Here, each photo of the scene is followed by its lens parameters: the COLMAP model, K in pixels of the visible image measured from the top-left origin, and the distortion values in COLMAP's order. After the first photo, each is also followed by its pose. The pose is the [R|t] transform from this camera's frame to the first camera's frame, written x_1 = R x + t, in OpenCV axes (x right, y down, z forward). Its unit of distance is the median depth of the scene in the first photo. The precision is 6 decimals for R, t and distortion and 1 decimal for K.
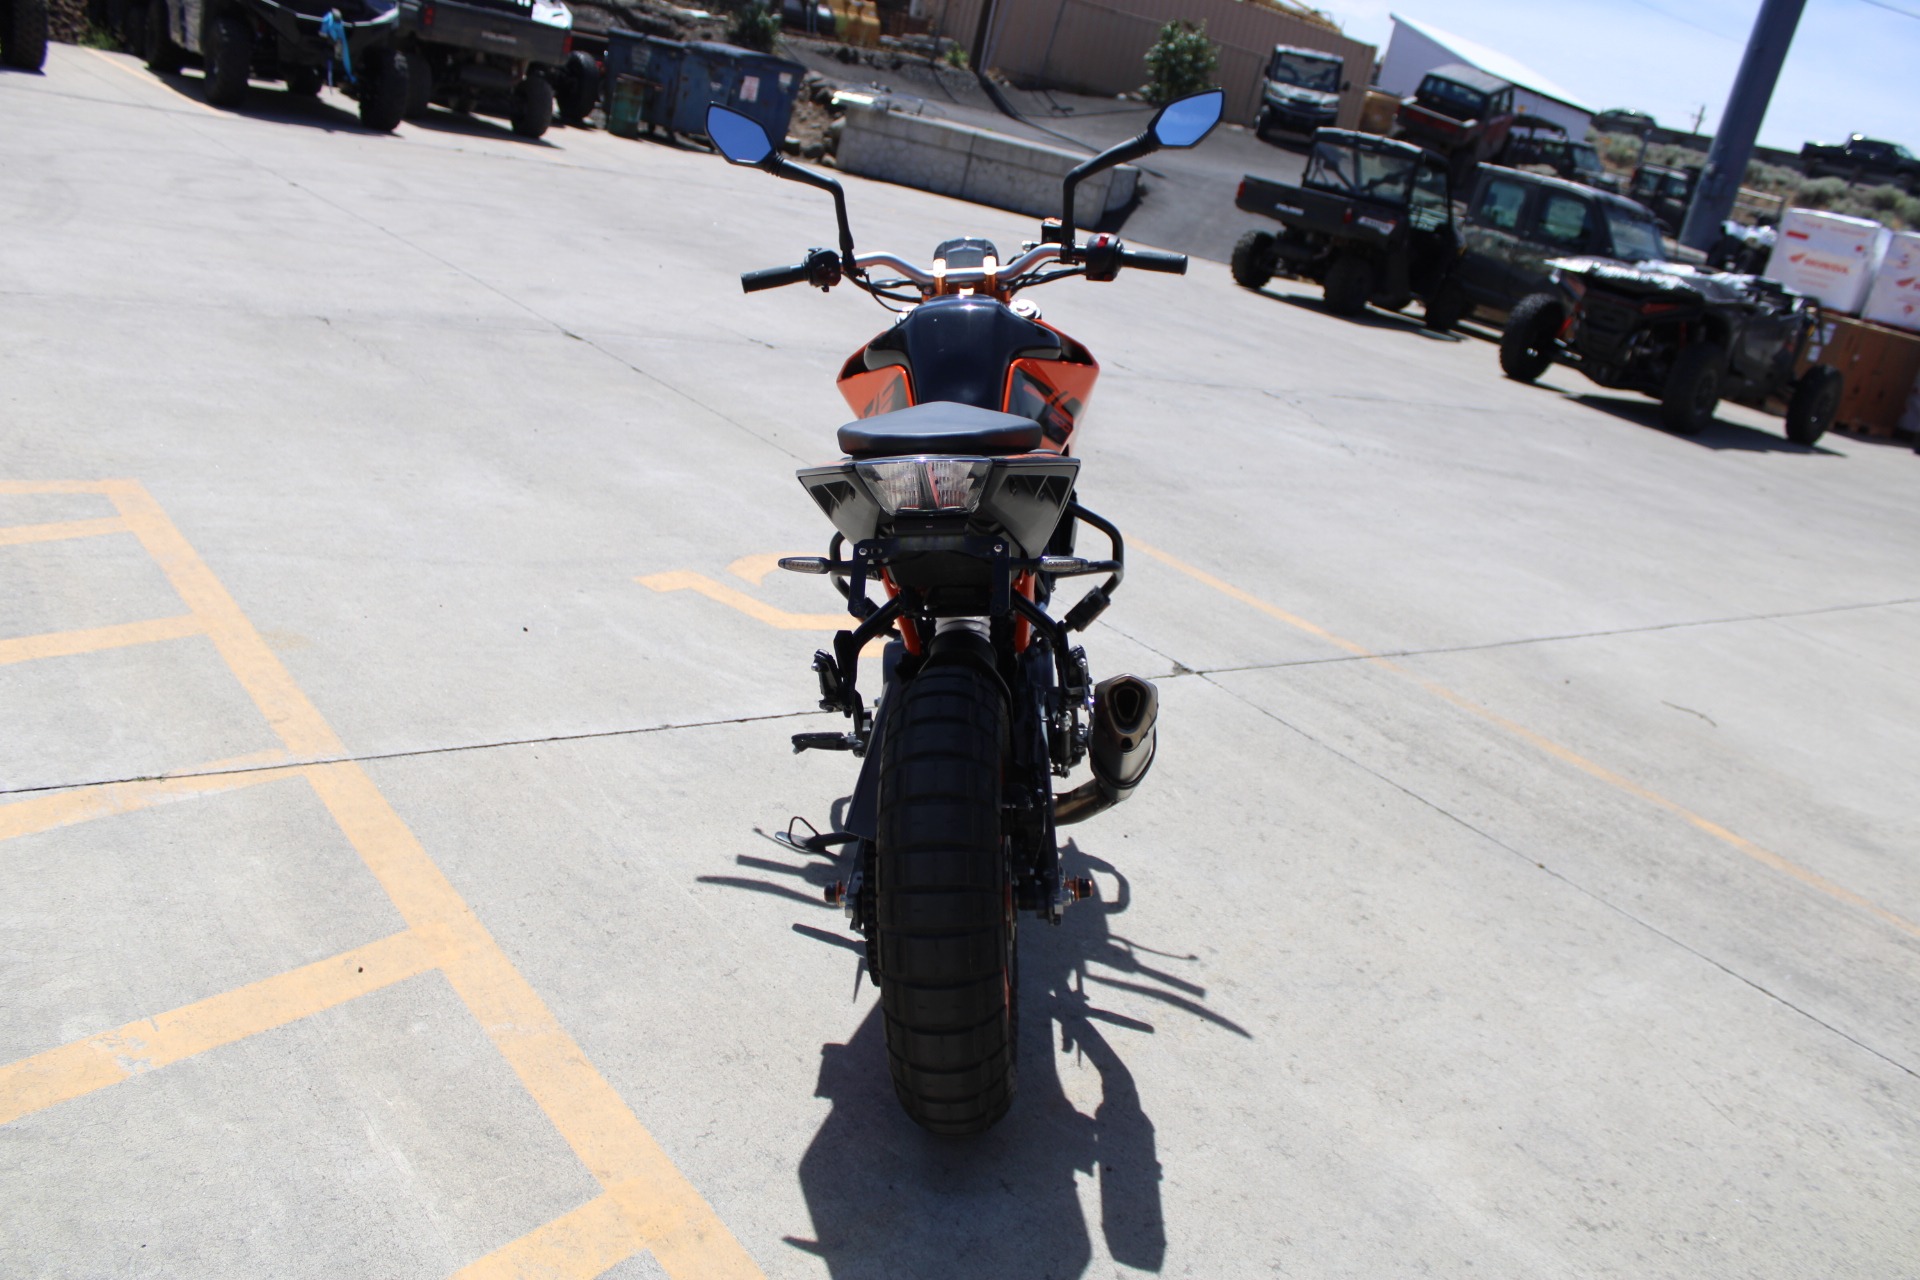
lens RADIAL K [[1589.2, 0, 970.4], [0, 1589.2, 634.7], [0, 0, 1]] dist [-0.165983, 0.151657]
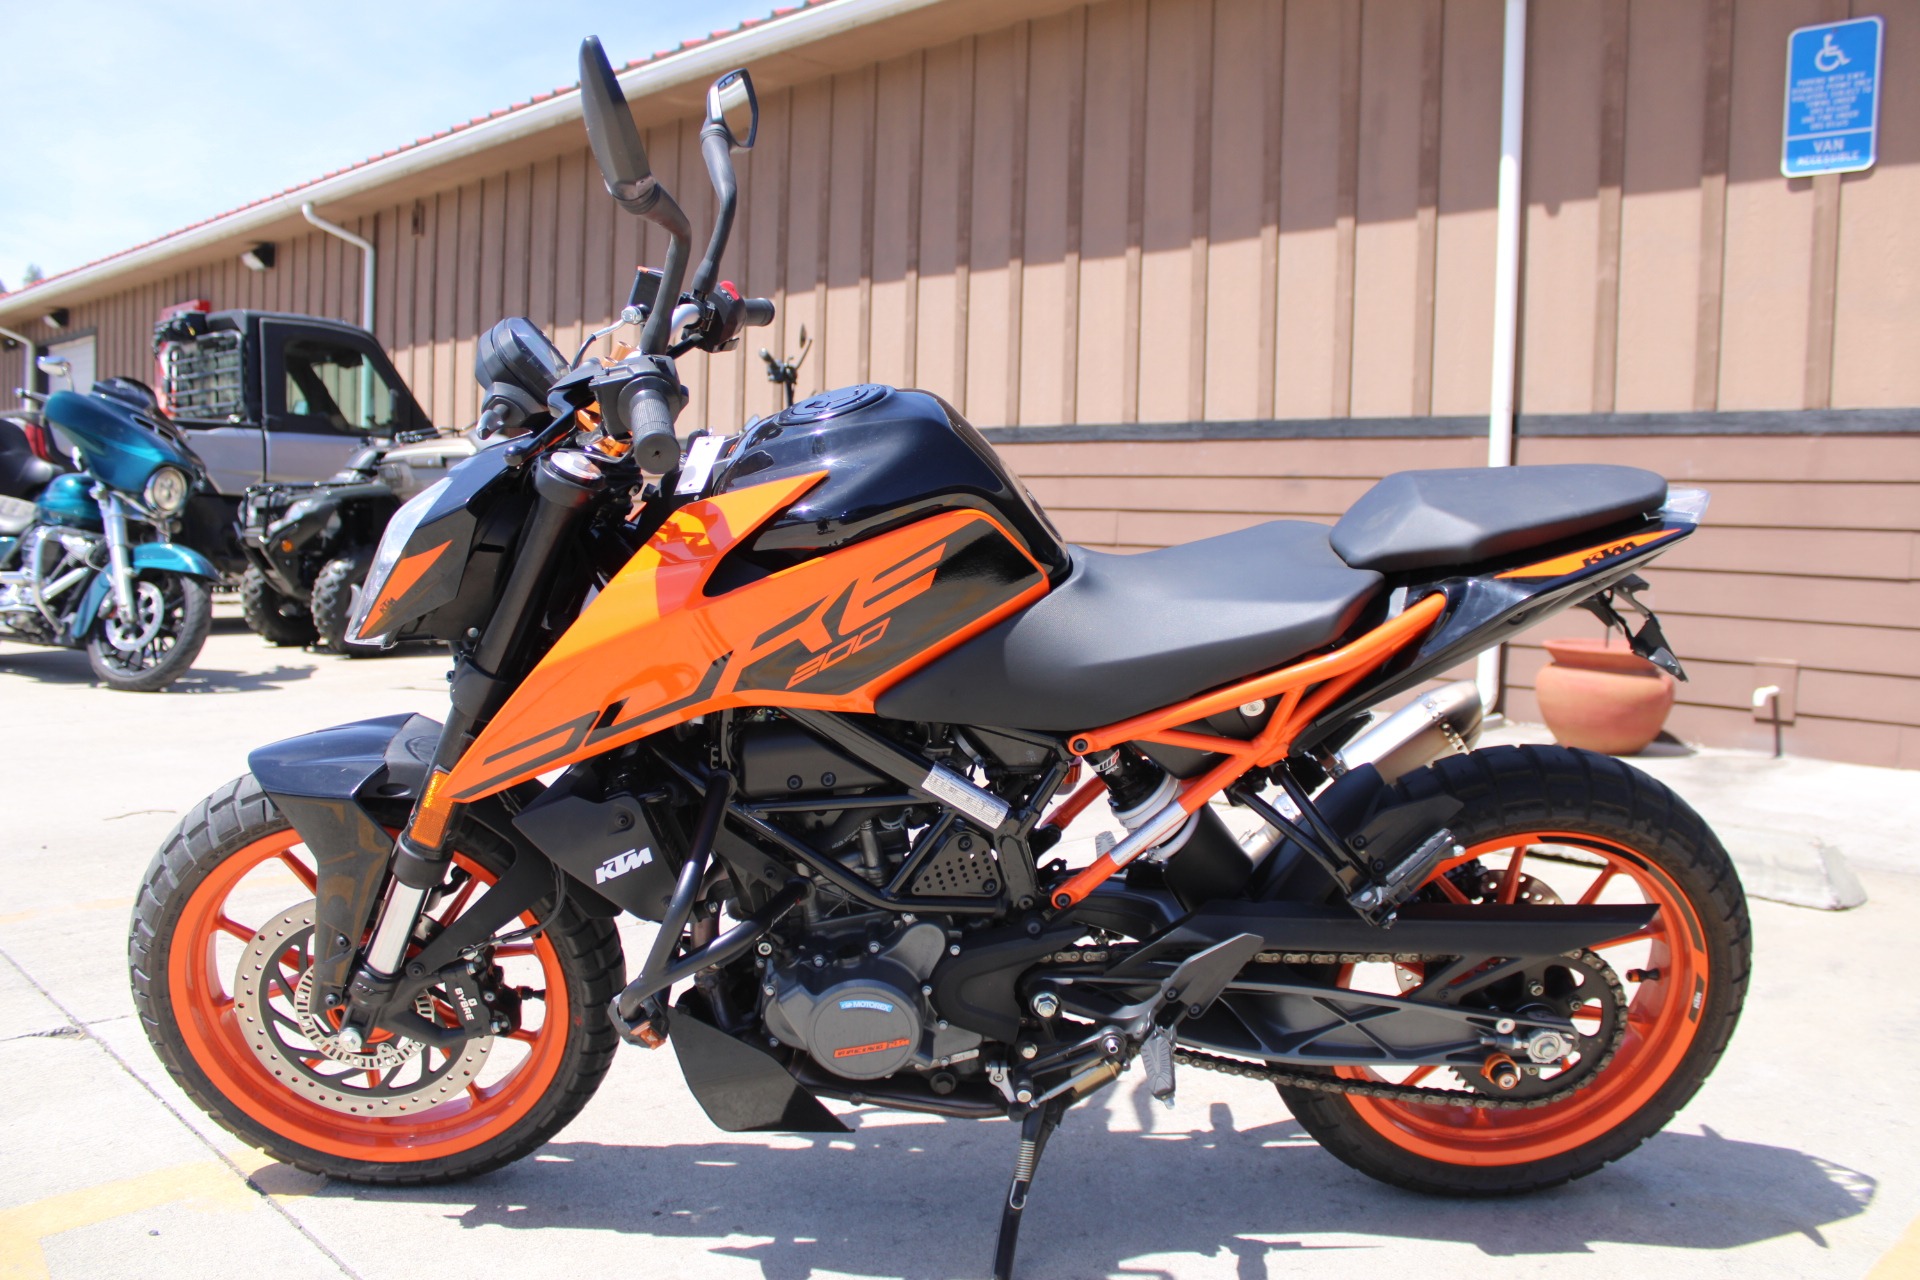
lens RADIAL K [[1589.2, 0, 970.4], [0, 1589.2, 634.7], [0, 0, 1]] dist [-0.165983, 0.151657]
pose [[-0.080000, -0.295244, 0.952067, -0.090601], [0.285562, 0.908307, 0.305669, -0.043975], [-0.955015, 0.296327, 0.011646, 0.141023]]
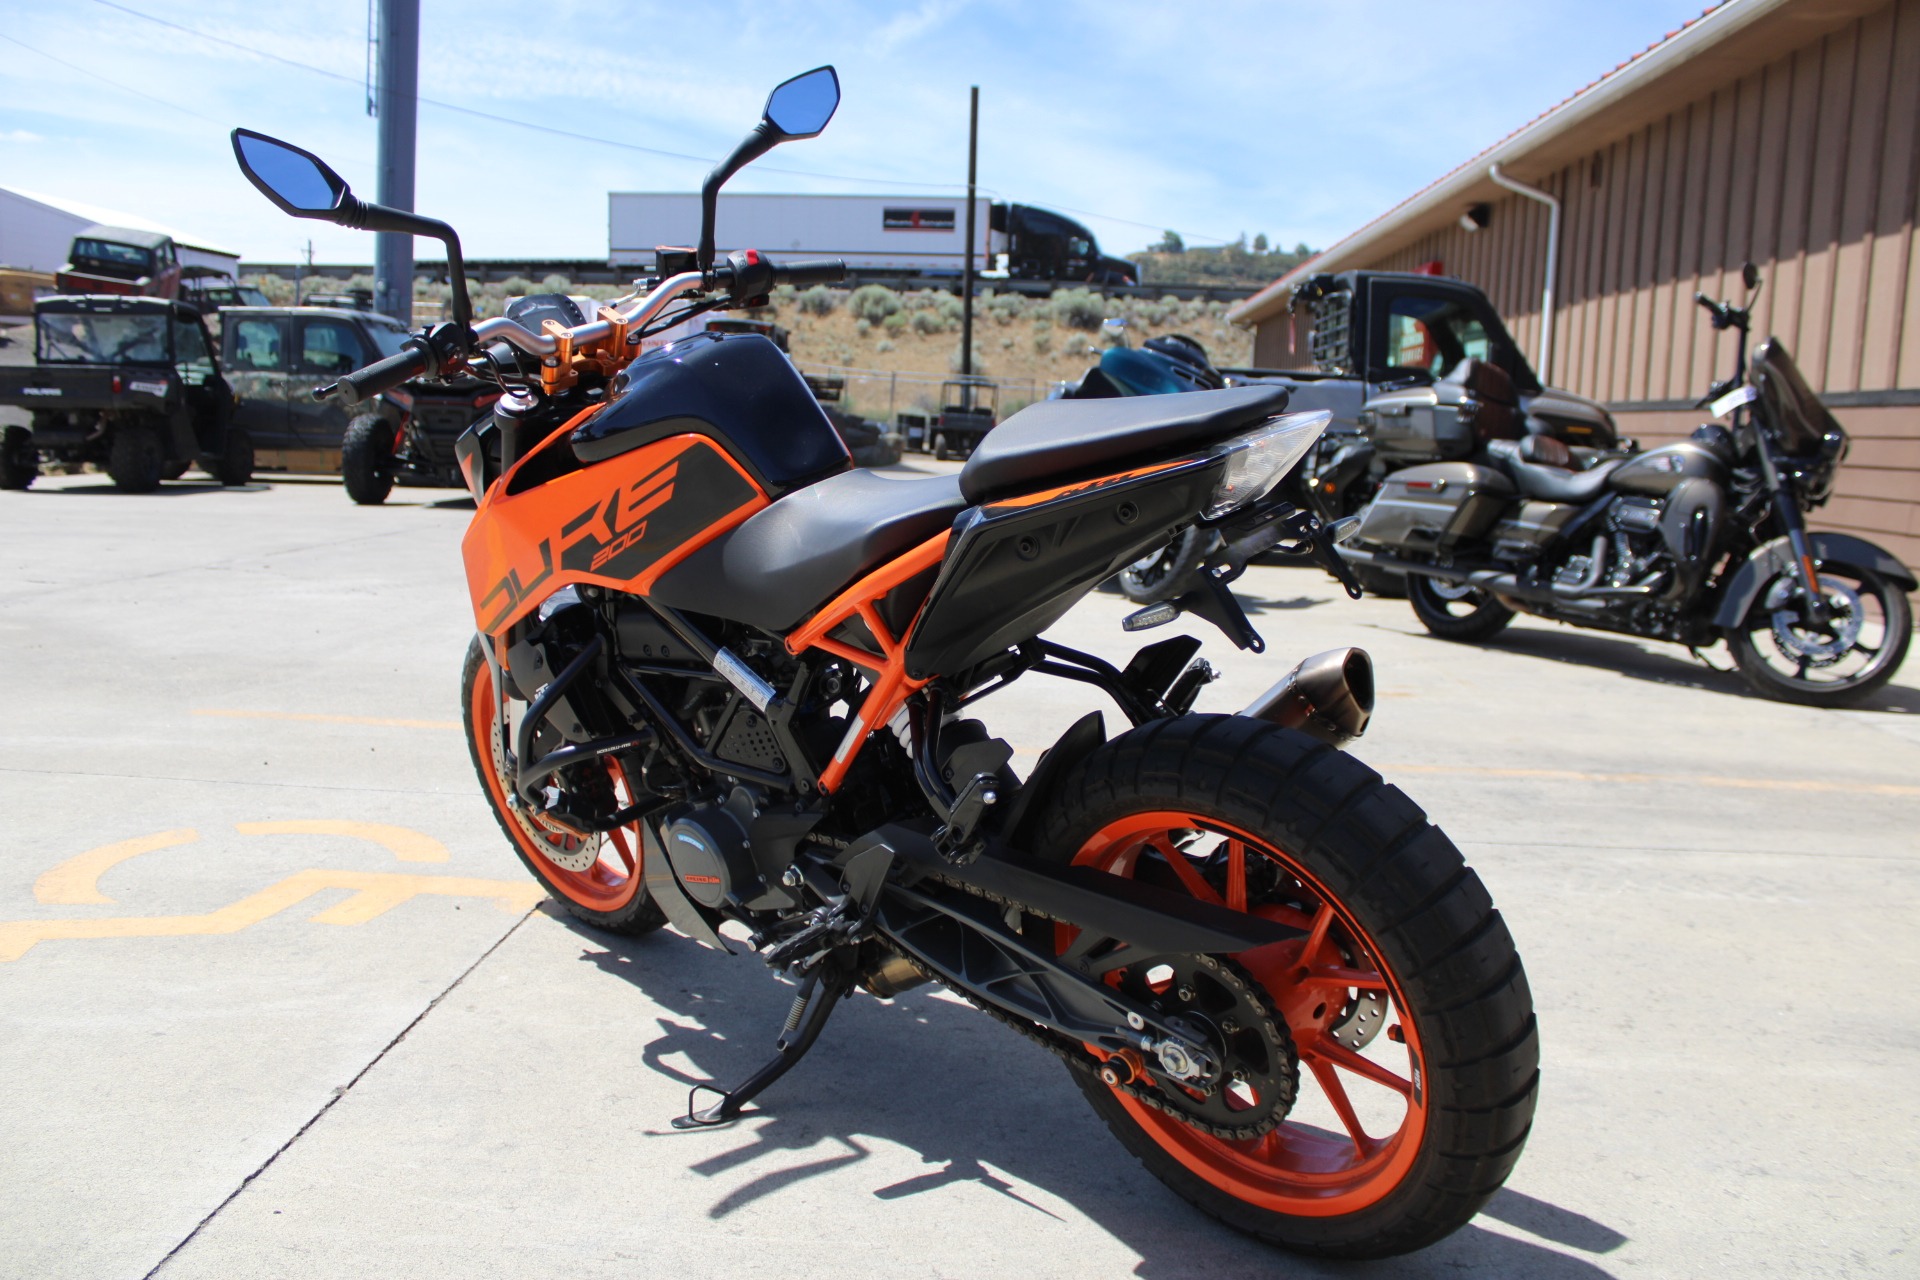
lens RADIAL K [[1589.2, 0, 970.4], [0, 1589.2, 634.7], [0, 0, 1]] dist [-0.165983, 0.151657]
pose [[0.669258, -0.285488, 0.685996, -0.068470], [0.343380, 0.937574, 0.055184, -0.010892], [-0.658927, 0.198625, 0.725510, 0.055906]]
